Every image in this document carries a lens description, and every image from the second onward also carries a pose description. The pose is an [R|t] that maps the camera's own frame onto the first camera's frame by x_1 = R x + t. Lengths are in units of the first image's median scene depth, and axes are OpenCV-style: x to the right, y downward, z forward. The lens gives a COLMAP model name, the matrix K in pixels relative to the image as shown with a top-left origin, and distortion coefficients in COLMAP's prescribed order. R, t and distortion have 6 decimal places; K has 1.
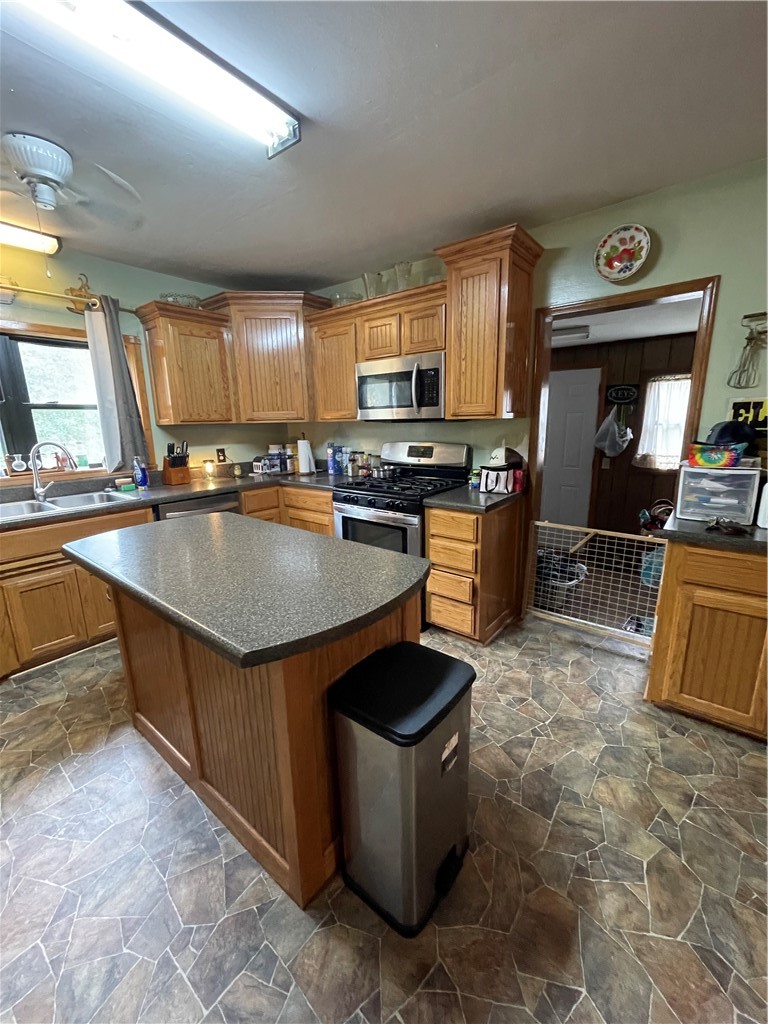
lens RADIAL K [[415.3, 0, 384.0], [0, 415.3, 512.0], [0, 0, 1]] dist [-0.001731, -0.000127]
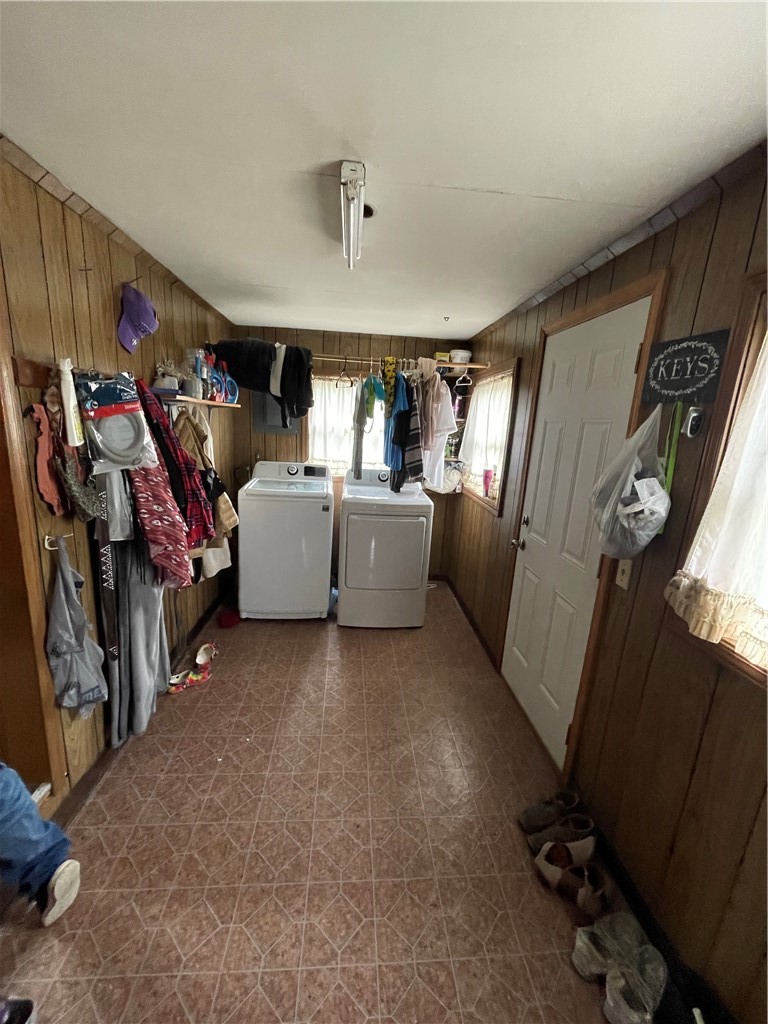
lens RADIAL K [[415.3, 0, 384.0], [0, 415.3, 512.0], [0, 0, 1]] dist [-0.001731, -0.000127]
pose [[0.681460, 0.221131, -0.697648, 0.658668], [-0.232812, 0.969242, 0.079808, -0.154465], [0.693837, 0.108035, 0.711982, 0.638951]]
